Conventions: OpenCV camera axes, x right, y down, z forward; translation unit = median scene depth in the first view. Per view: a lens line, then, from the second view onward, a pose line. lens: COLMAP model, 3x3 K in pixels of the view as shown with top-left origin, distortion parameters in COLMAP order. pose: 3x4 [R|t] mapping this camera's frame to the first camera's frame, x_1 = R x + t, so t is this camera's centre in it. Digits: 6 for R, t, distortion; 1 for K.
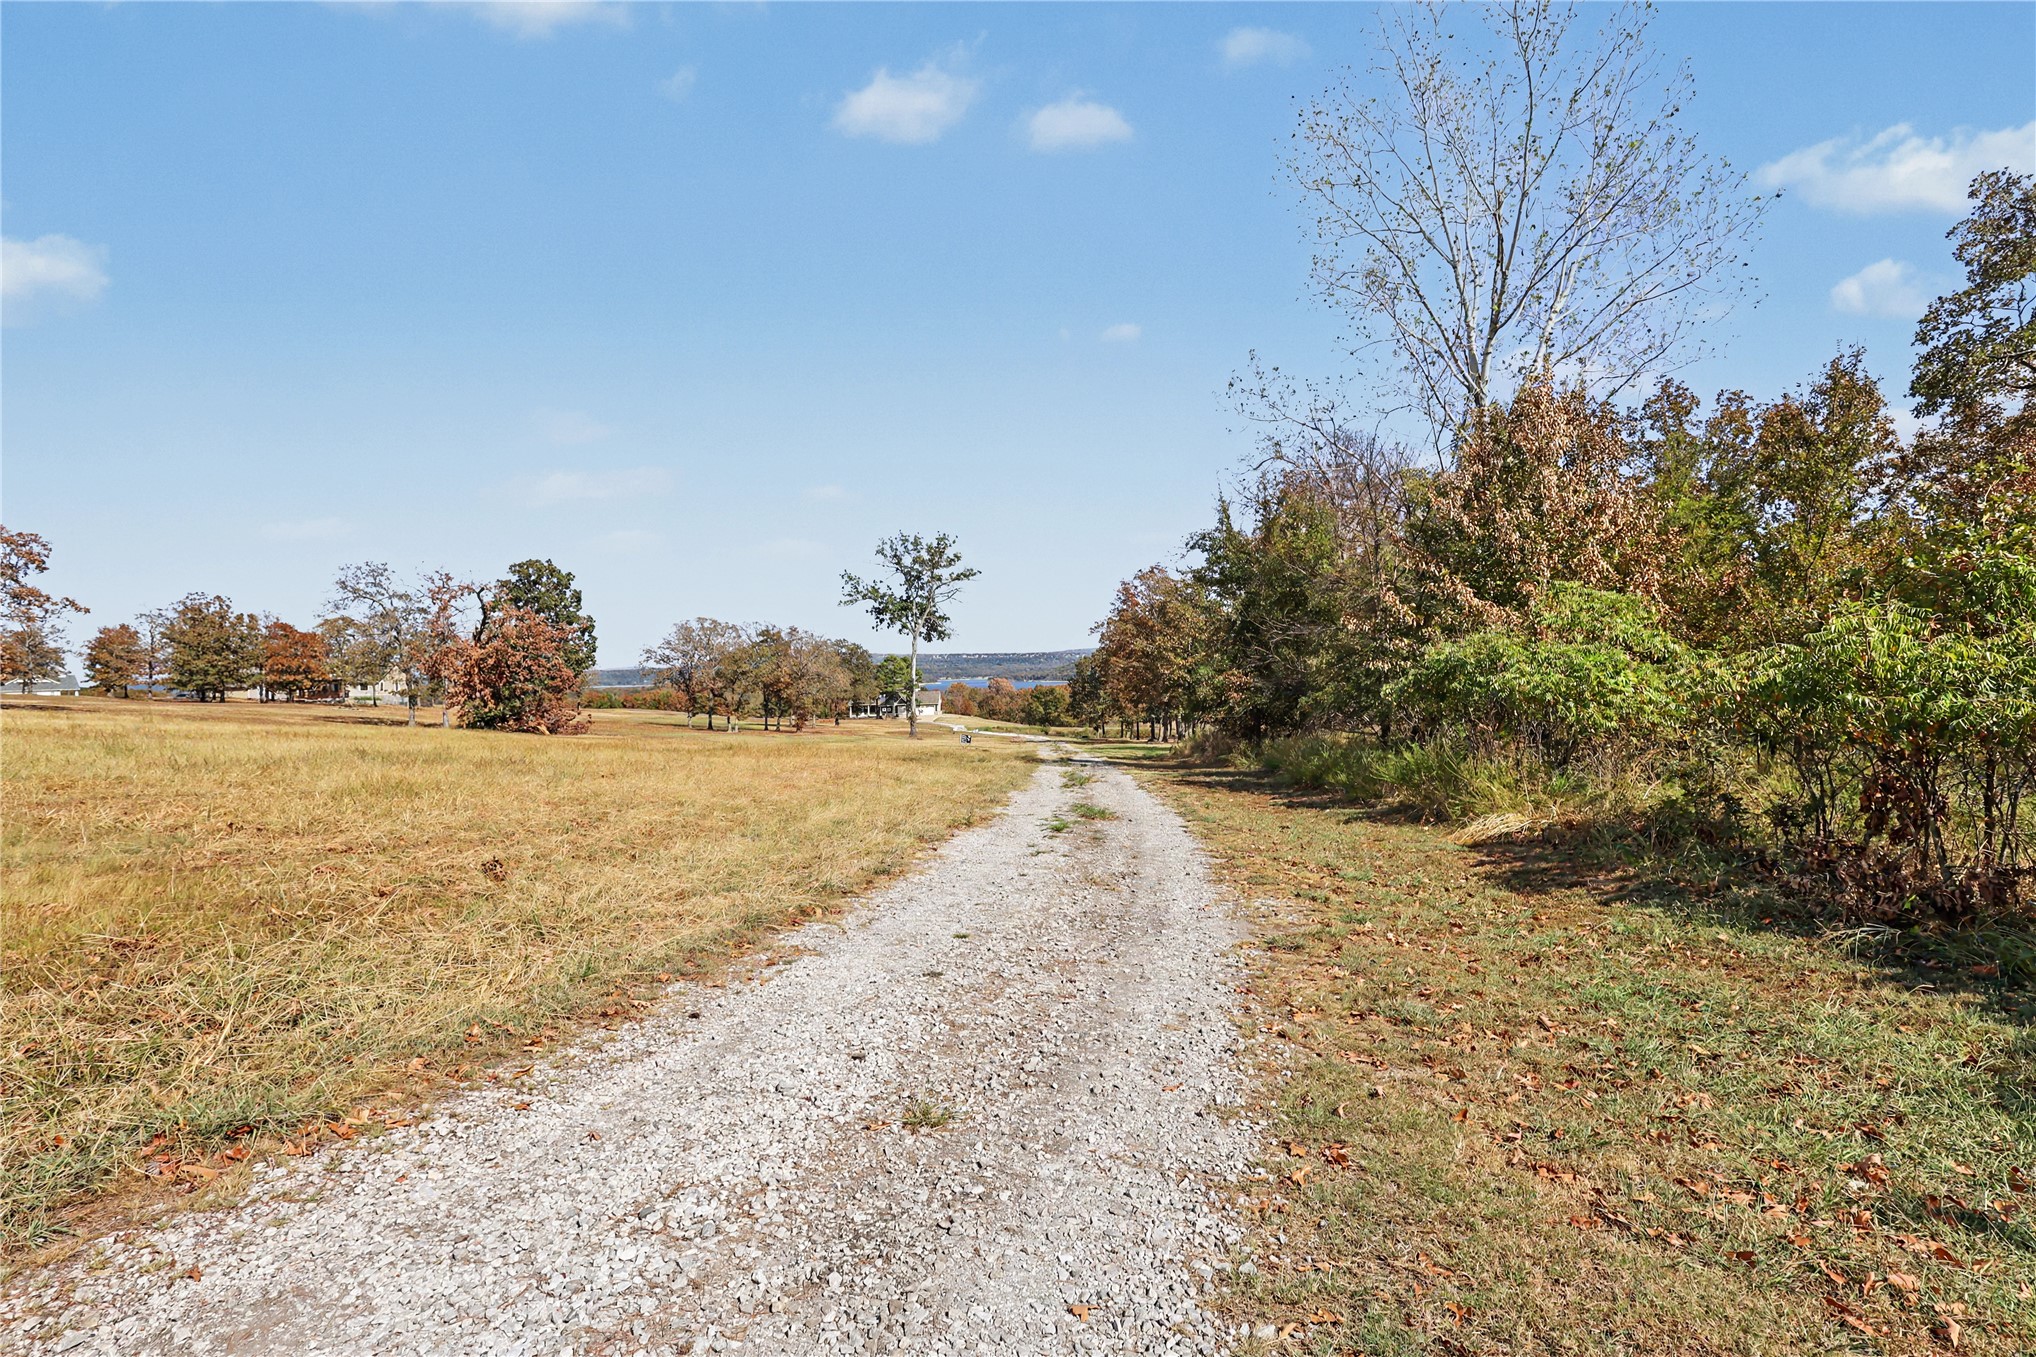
lens RADIAL K [[938.1, 0, 1015.6], [0, 938.1, 678.1], [0, 0, 1]] dist [0.000128, 0.001466]
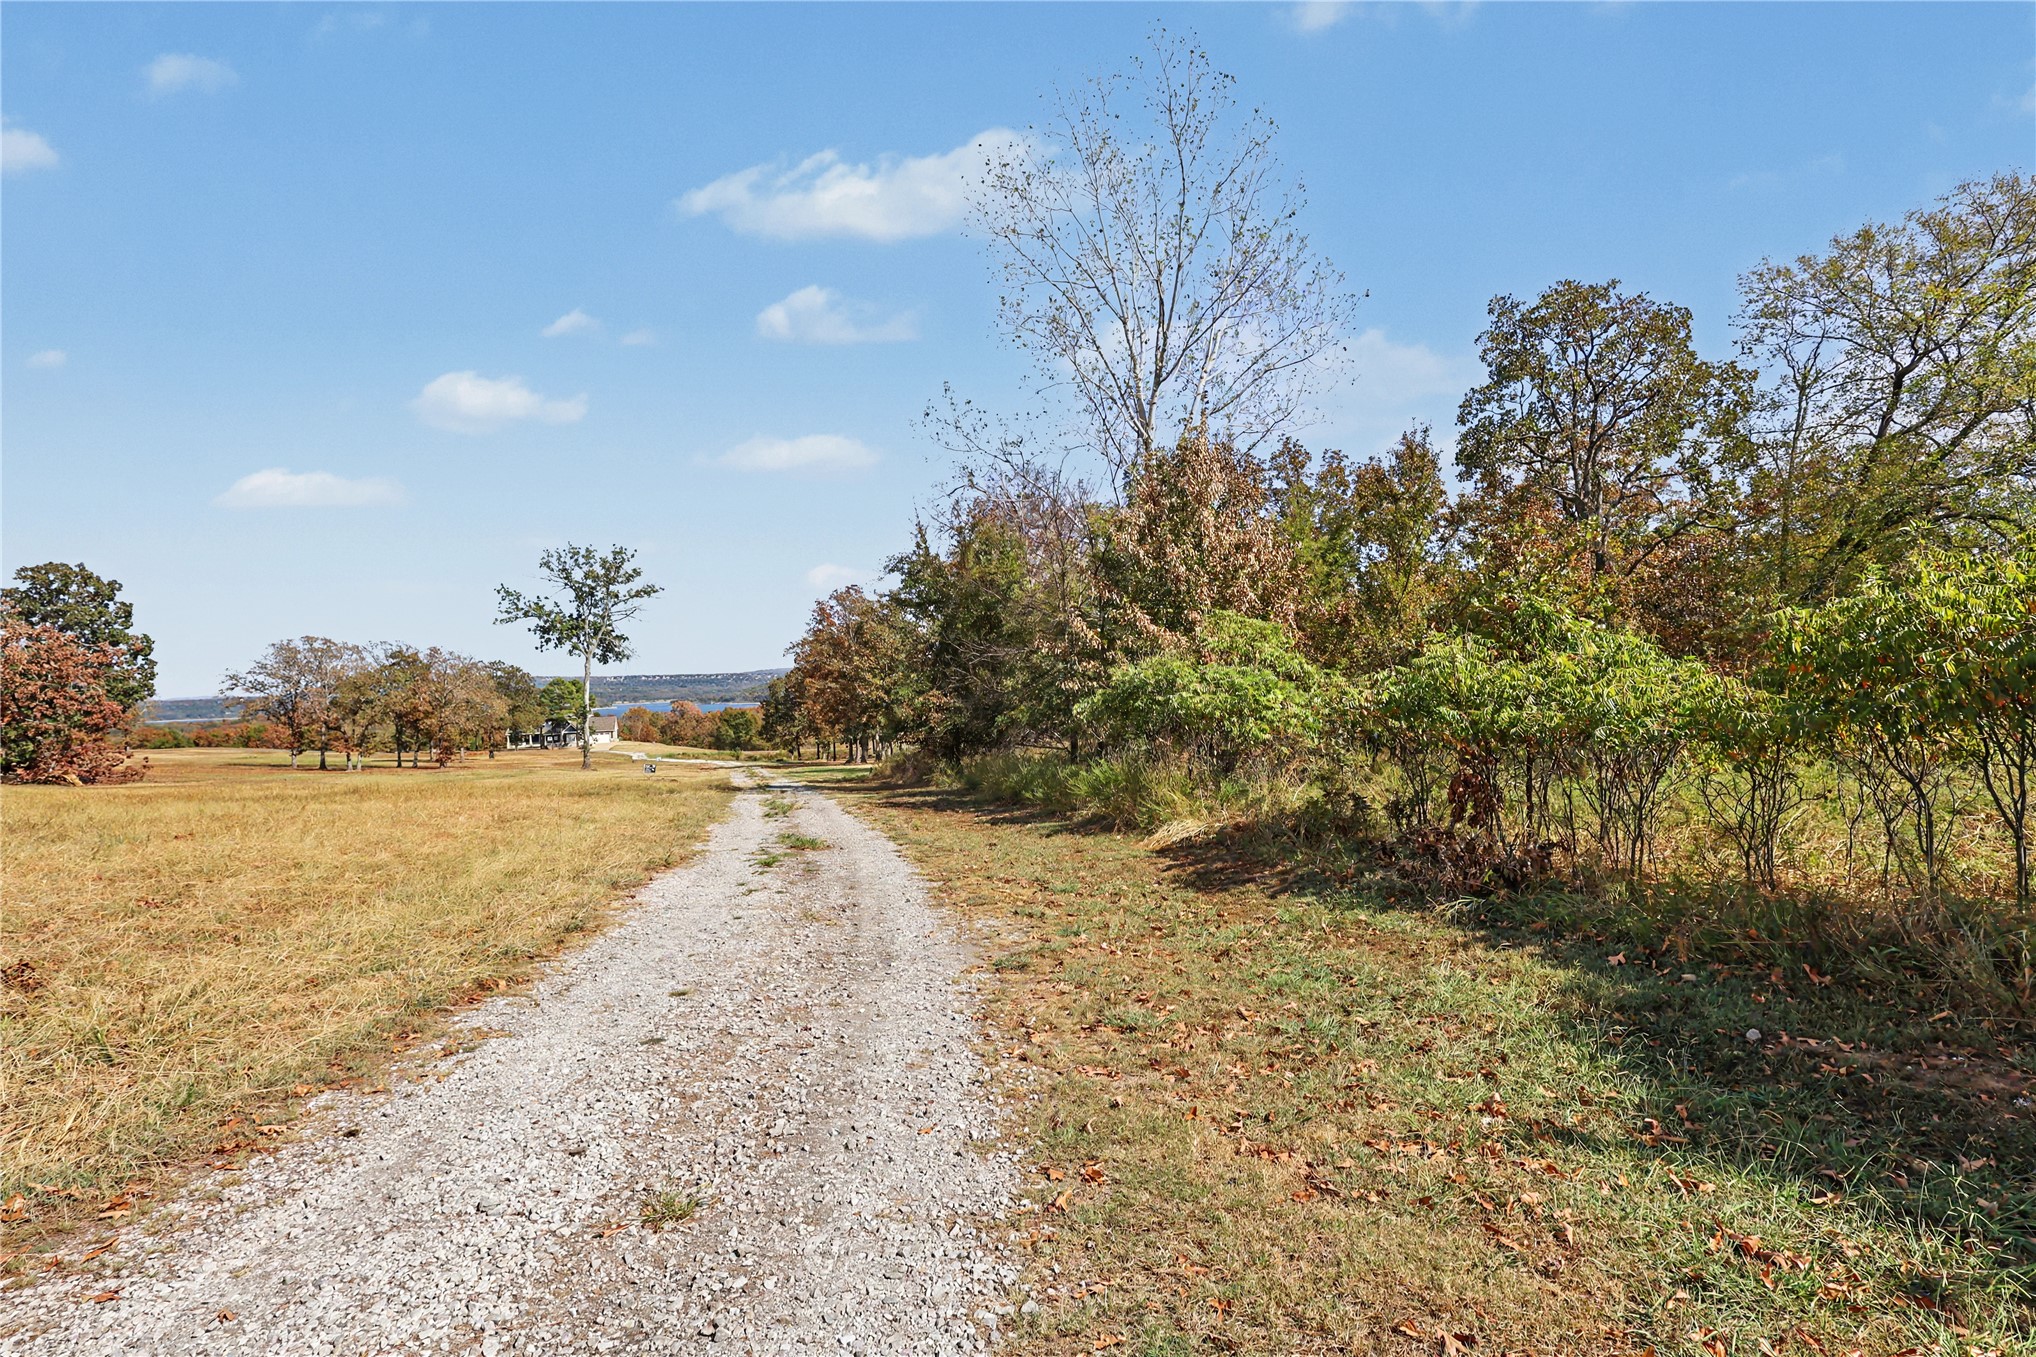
lens RADIAL K [[938.1, 0, 1015.9], [0, 938.1, 678.0], [0, 0, 1]] dist [0.000128, 0.001466]
pose [[0.948164, -0.011849, 0.317560, -0.012861], [0.018487, 0.999669, -0.017898, -0.005114], [-0.317243, 0.022841, 0.948069, 0.004705]]
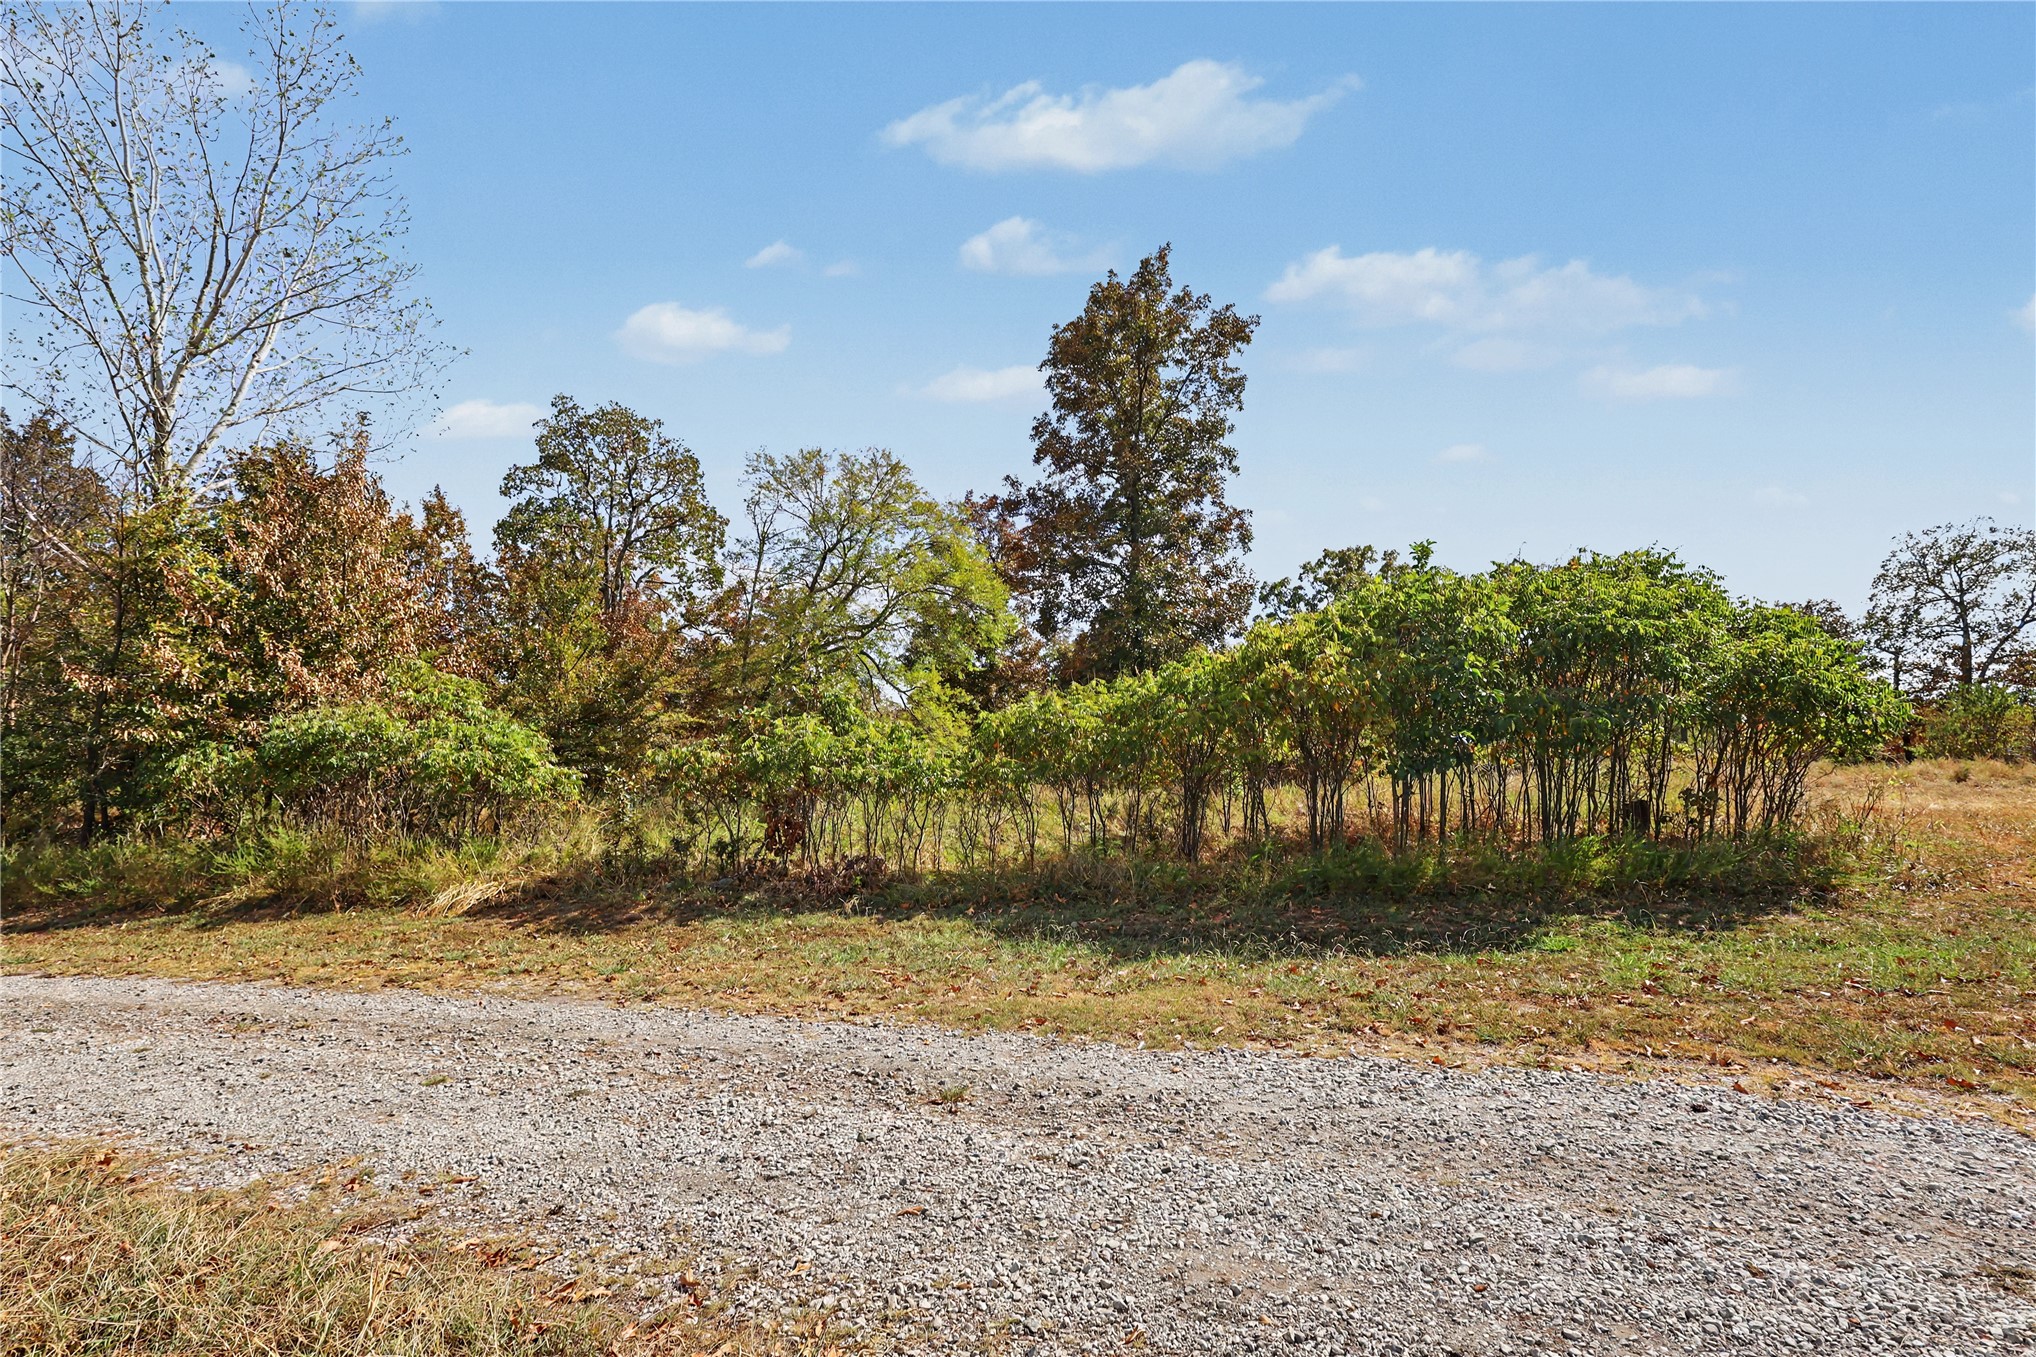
lens RADIAL K [[938.1, 0, 1013.8], [0, 938.1, 681.3], [0, 0, 1]] dist [0.000128, 0.001466]
pose [[0.162996, 0.079323, 0.983433, -0.309695], [-0.007871, 0.996836, -0.079099, -0.002044], [-0.986595, 0.005152, 0.163105, 0.150354]]
